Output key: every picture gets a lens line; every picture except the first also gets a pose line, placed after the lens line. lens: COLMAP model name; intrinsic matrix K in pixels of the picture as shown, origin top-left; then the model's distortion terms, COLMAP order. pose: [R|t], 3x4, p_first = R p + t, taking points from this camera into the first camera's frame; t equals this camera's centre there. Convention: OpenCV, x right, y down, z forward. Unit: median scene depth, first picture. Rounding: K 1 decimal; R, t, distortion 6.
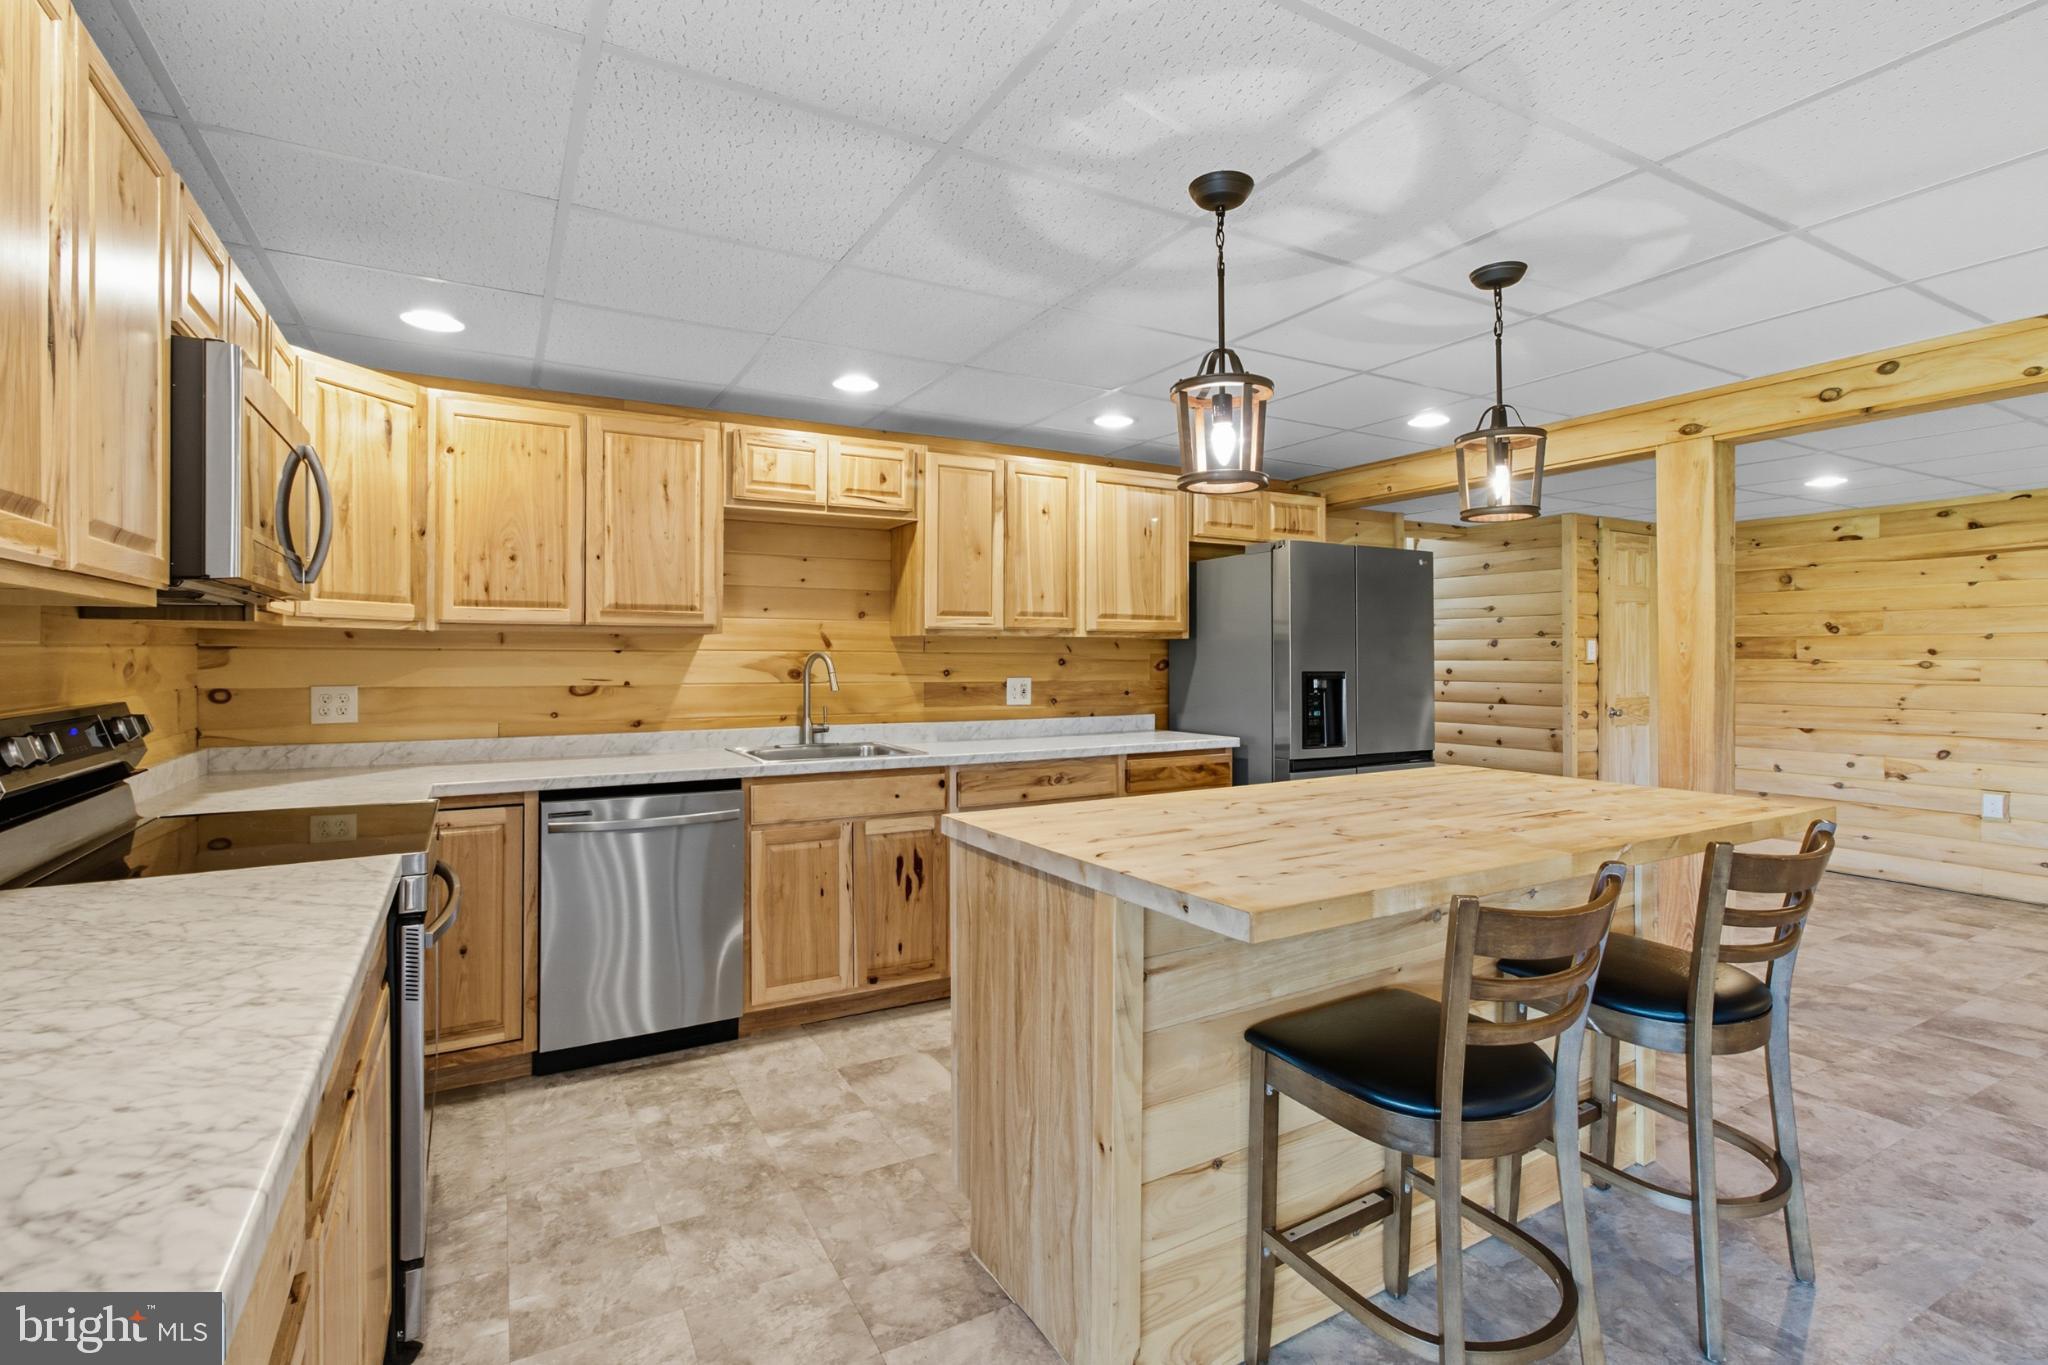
lens RADIAL K [[947.8, 0, 1001.9], [0, 947.8, 651.3], [0, 0, 1]] dist [-0.004123, 0.004753]
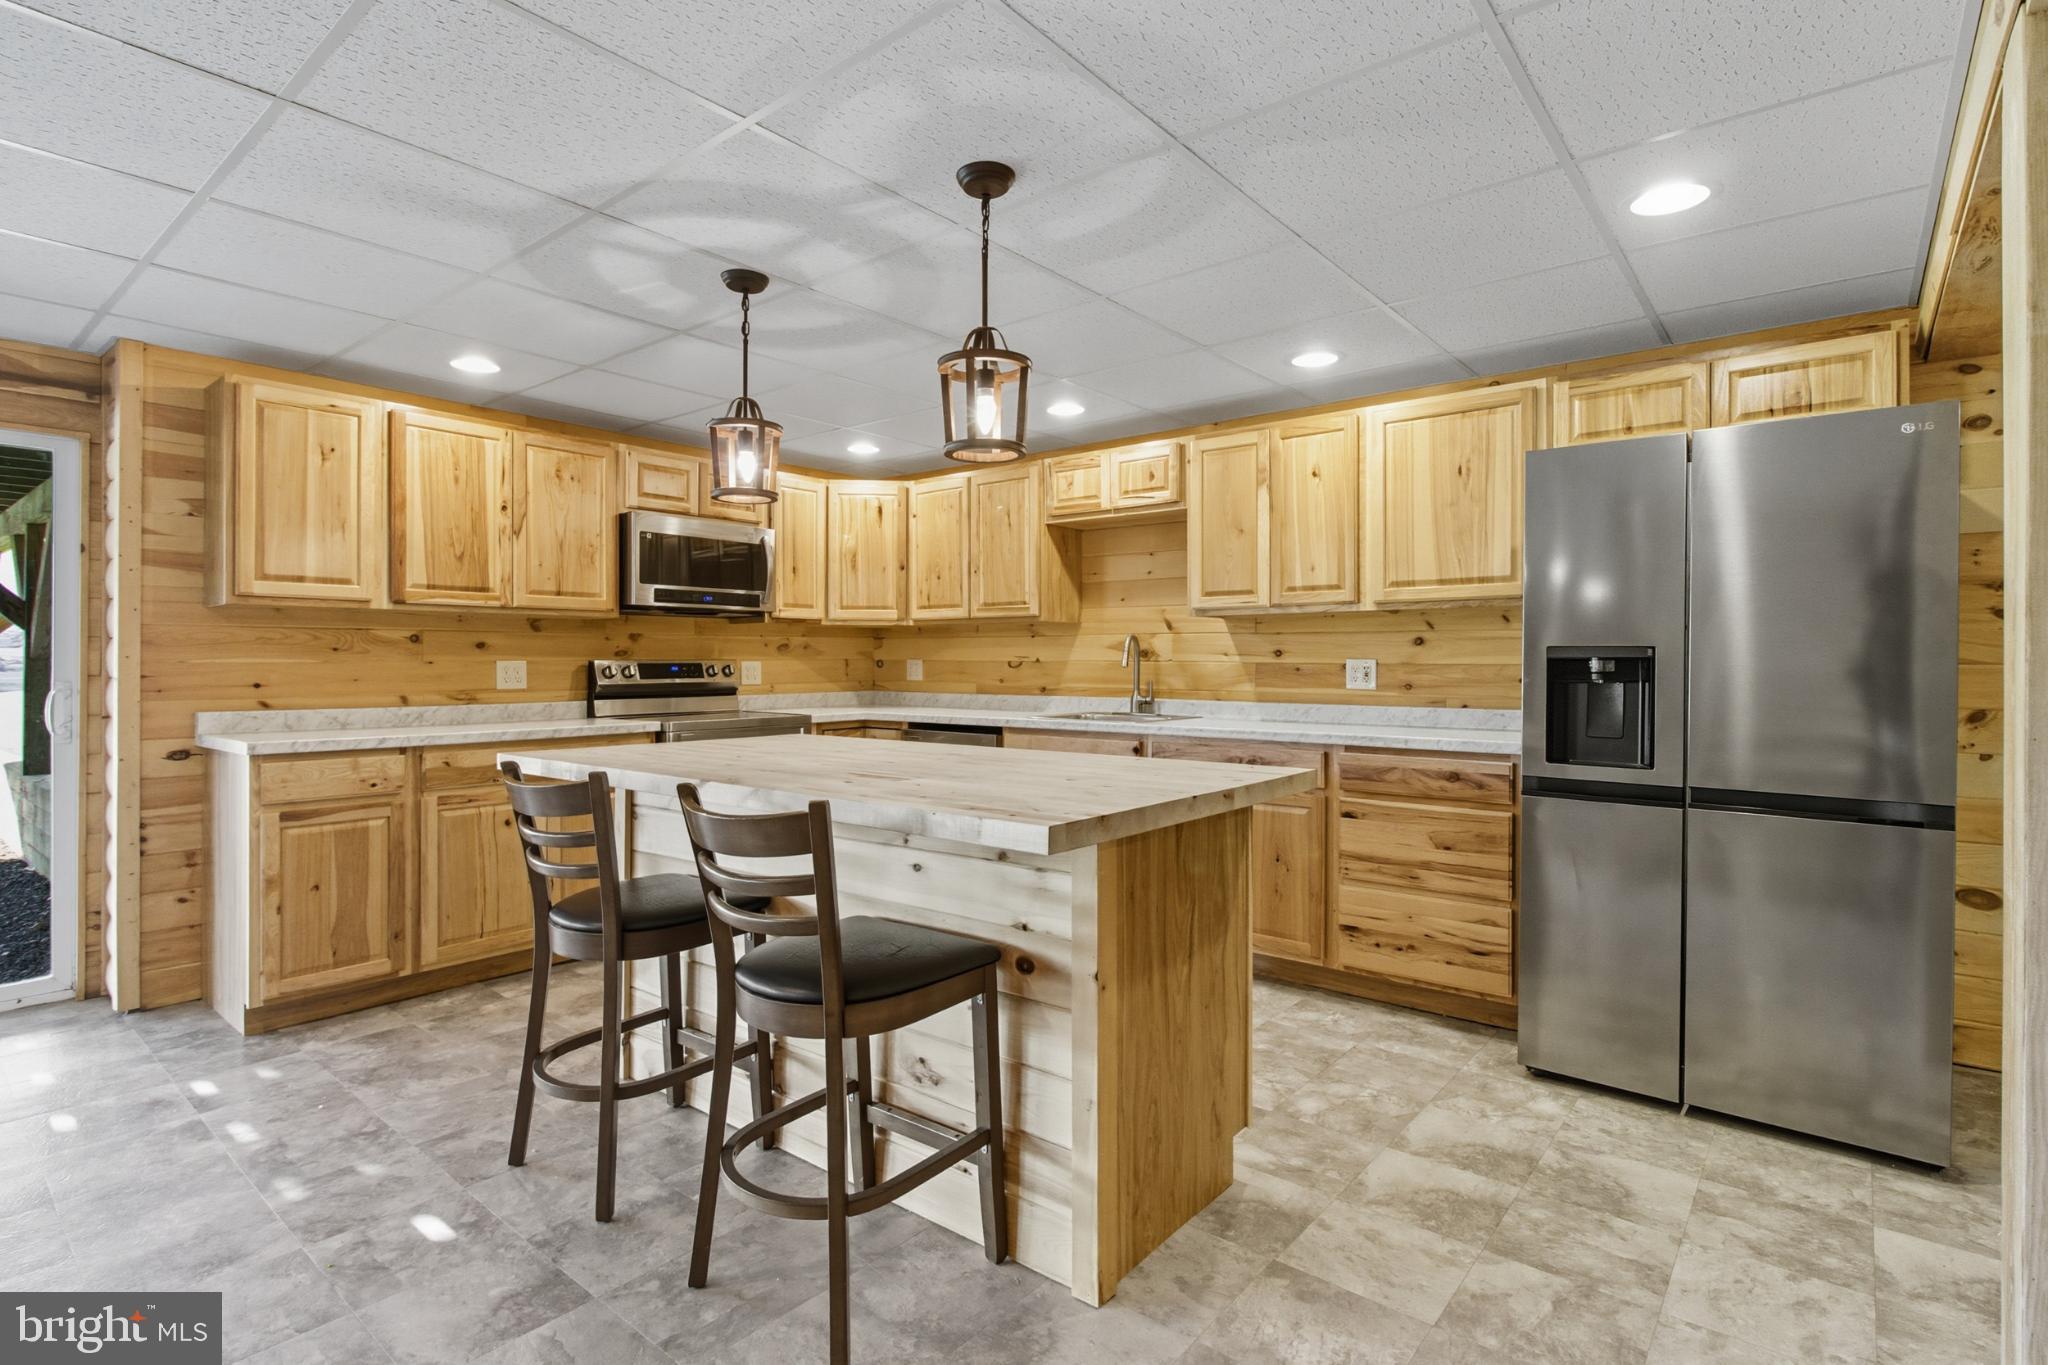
lens RADIAL K [[947.8, 0, 1027.1], [0, 947.8, 667.6], [0, 0, 1]] dist [-0.004123, 0.004753]
pose [[0.402334, 0.009351, -0.915445, 0.797783], [0.005723, 0.999903, 0.012729, 0.025761], [0.915475, -0.010360, 0.402242, 0.398723]]
